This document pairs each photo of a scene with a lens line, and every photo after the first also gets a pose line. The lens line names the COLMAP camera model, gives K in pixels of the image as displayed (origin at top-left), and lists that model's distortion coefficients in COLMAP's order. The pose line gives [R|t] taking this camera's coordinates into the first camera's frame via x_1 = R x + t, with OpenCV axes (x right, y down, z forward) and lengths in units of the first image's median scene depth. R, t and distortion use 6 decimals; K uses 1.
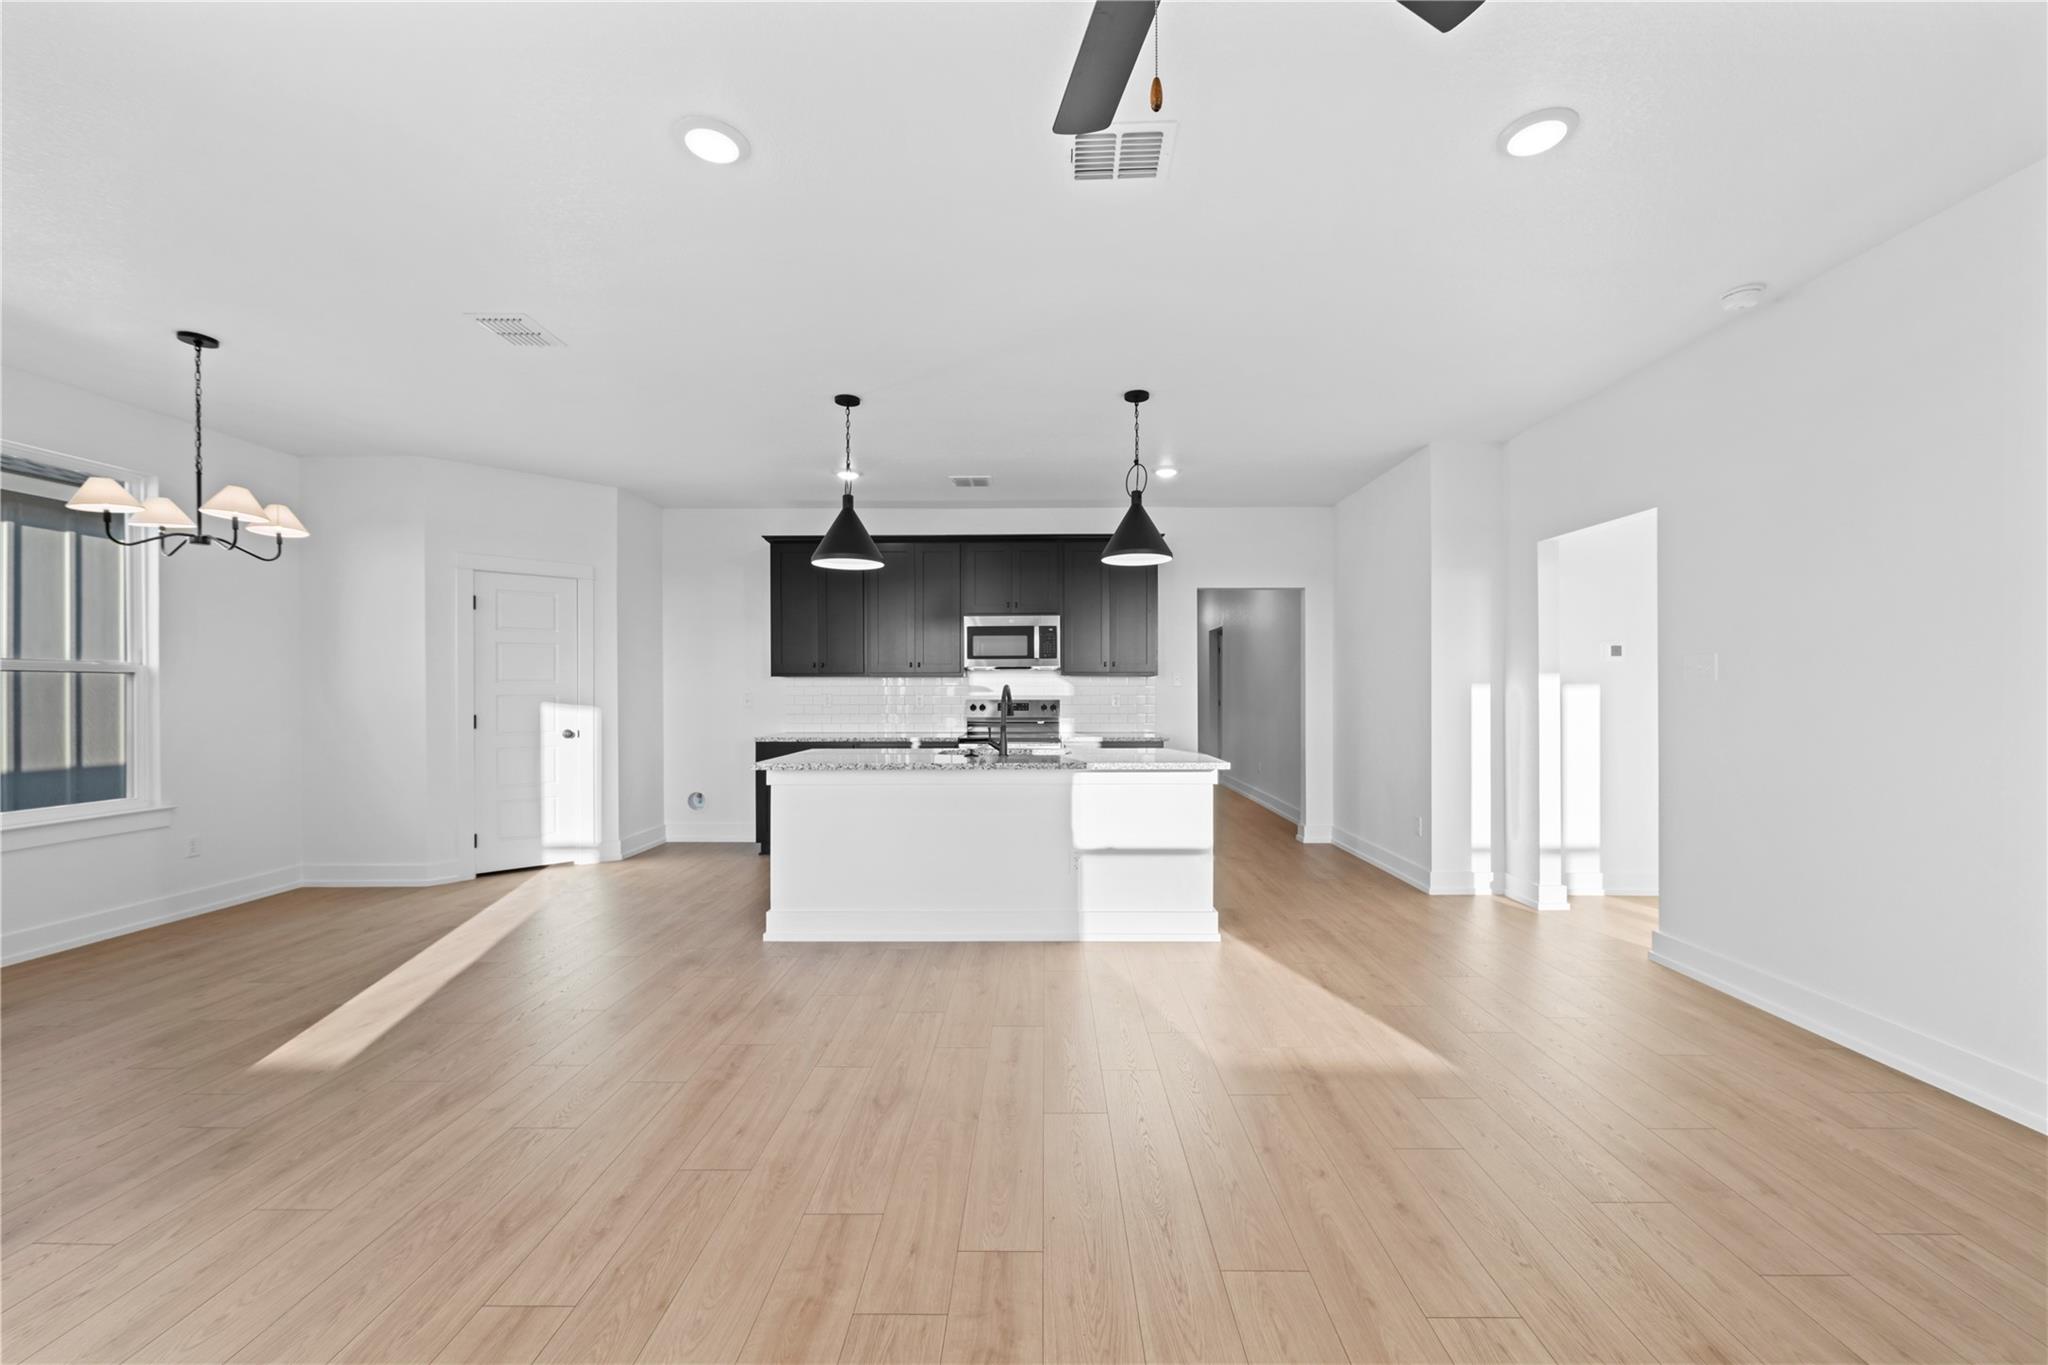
lens RADIAL K [[797.7, 0, 1036.0], [0, 797.7, 694.0], [0, 0, 1]] dist [0.003352, -0.000909]
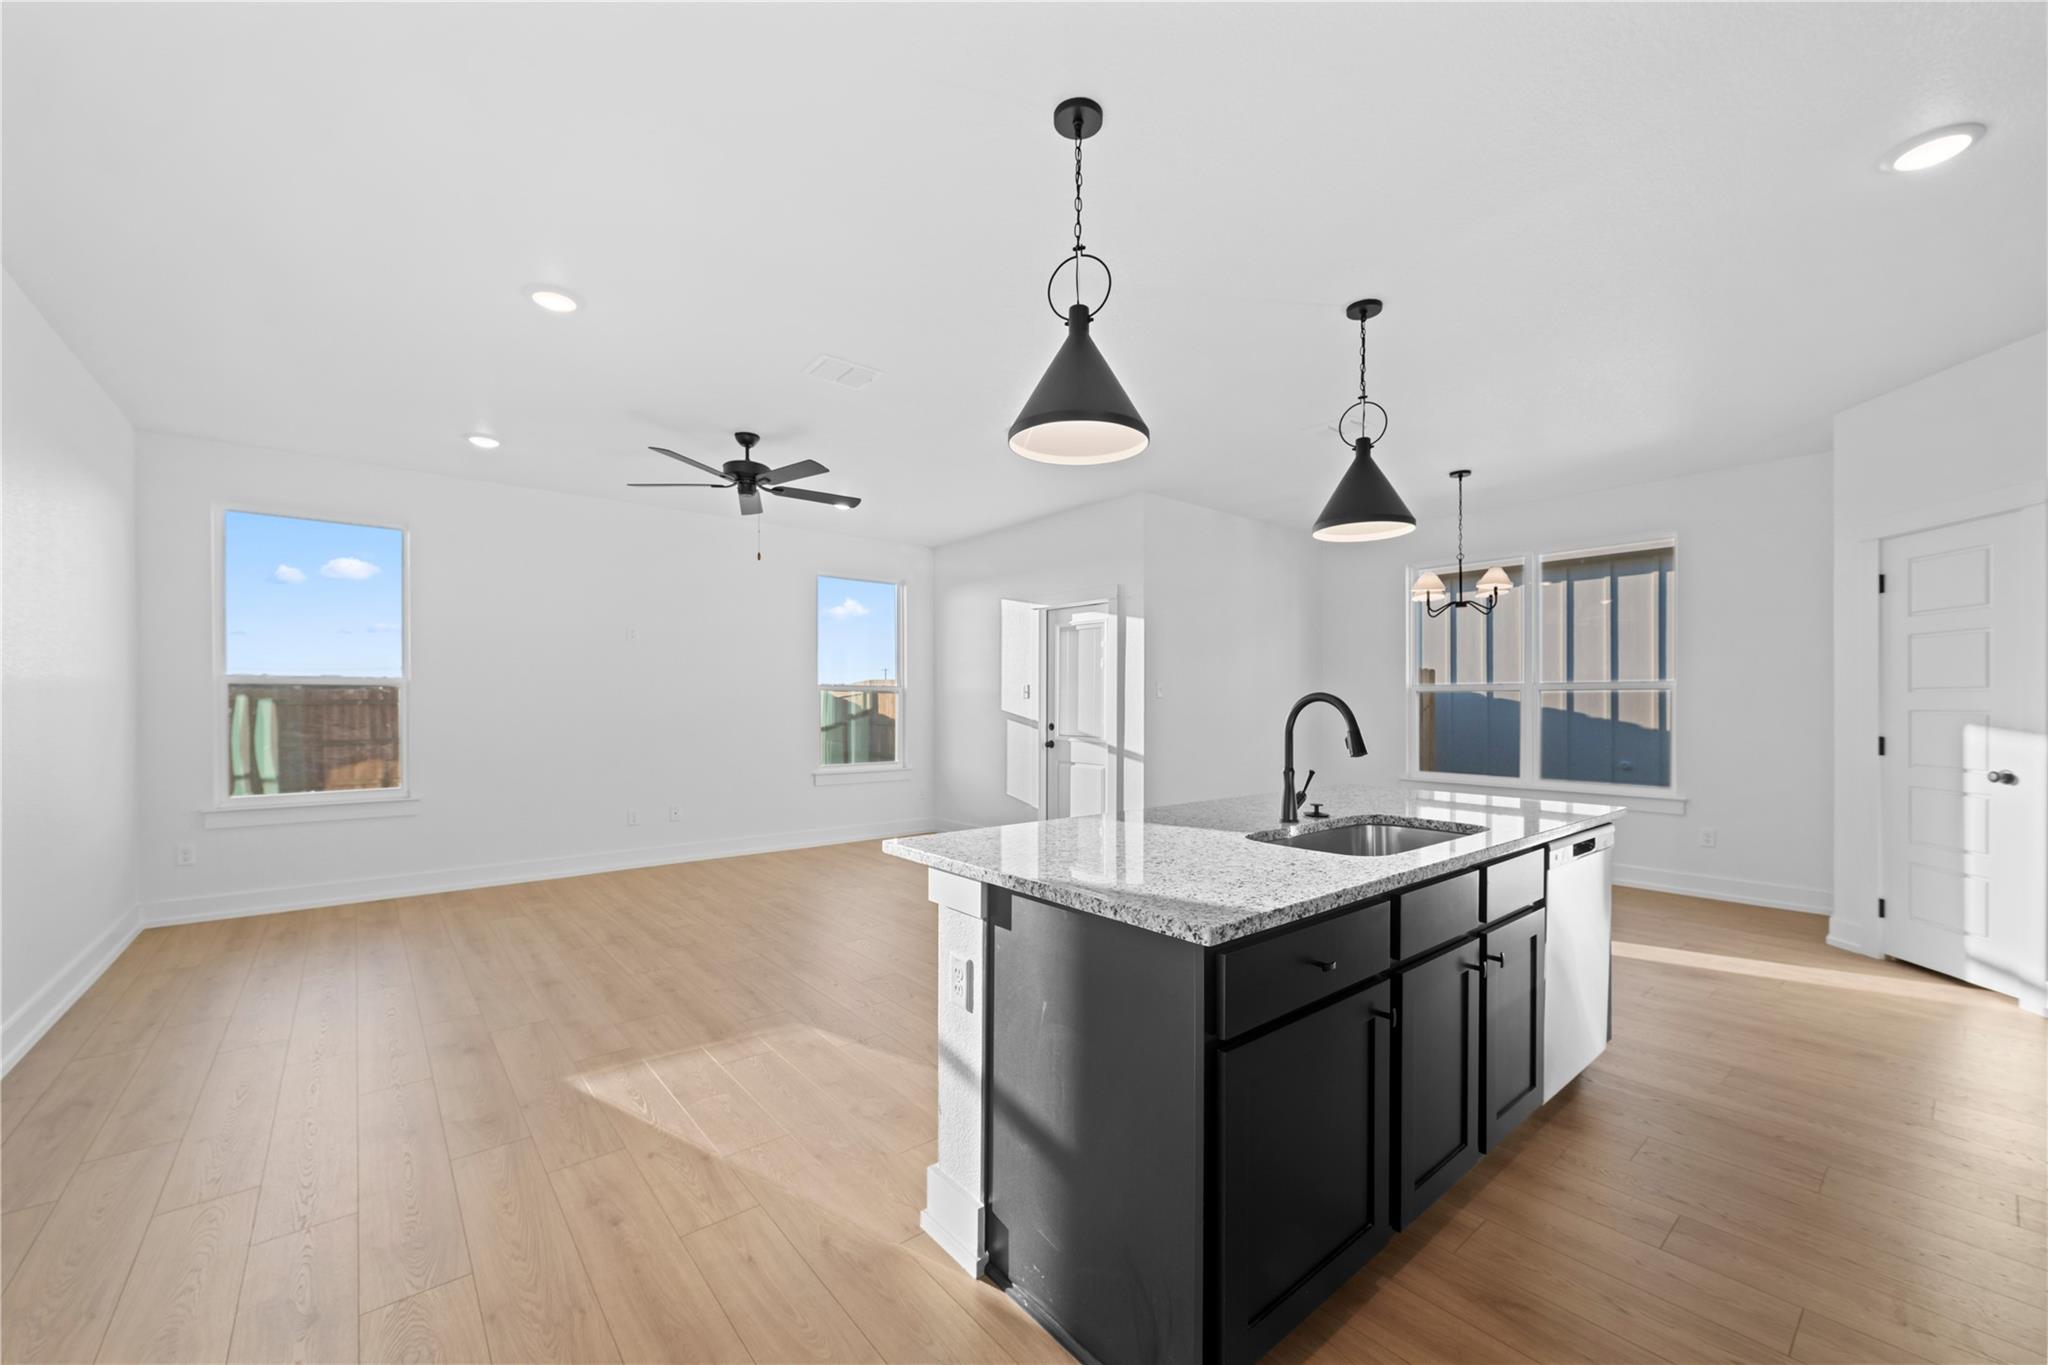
lens RADIAL K [[797.7, 0, 1041.2], [0, 797.7, 701.5], [0, 0, 1]] dist [0.003352, -0.000909]
pose [[-0.749815, -0.000789, -0.661647, 0.428294], [-0.003564, 0.999990, 0.002847, -0.007267], [0.661638, 0.004493, -0.749810, 1.215523]]
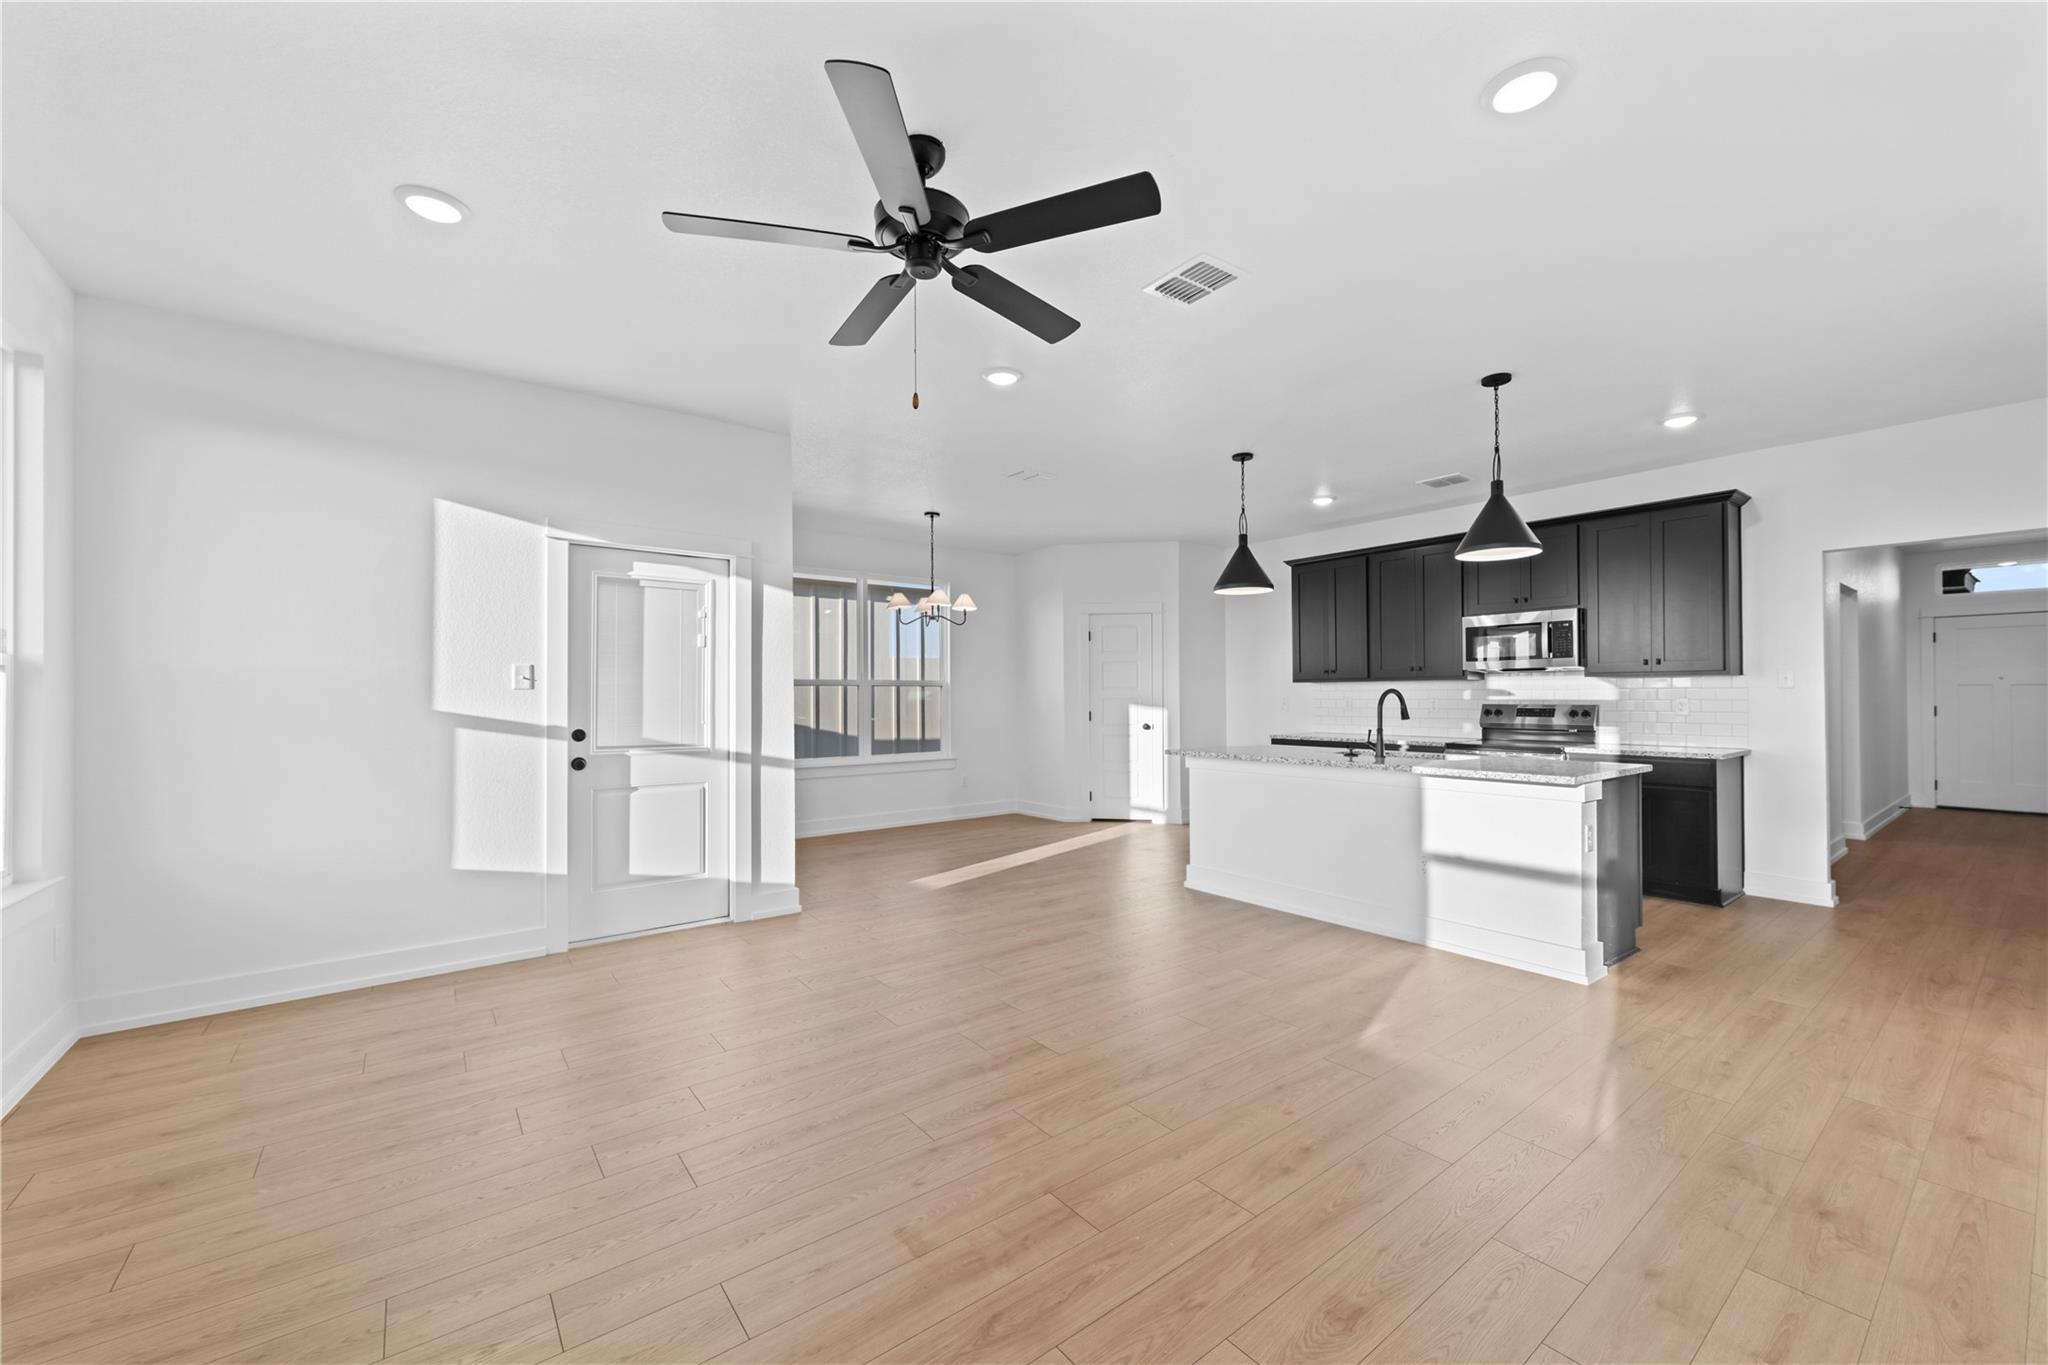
lens RADIAL K [[797.7, 0, 1035.1], [0, 797.7, 684.2], [0, 0, 1]] dist [0.003352, -0.000909]
pose [[0.621357, -0.012313, -0.783431, 0.466492], [-0.001016, 0.999863, -0.016520, -0.000217], [0.783527, 0.011061, 0.621260, -0.006152]]
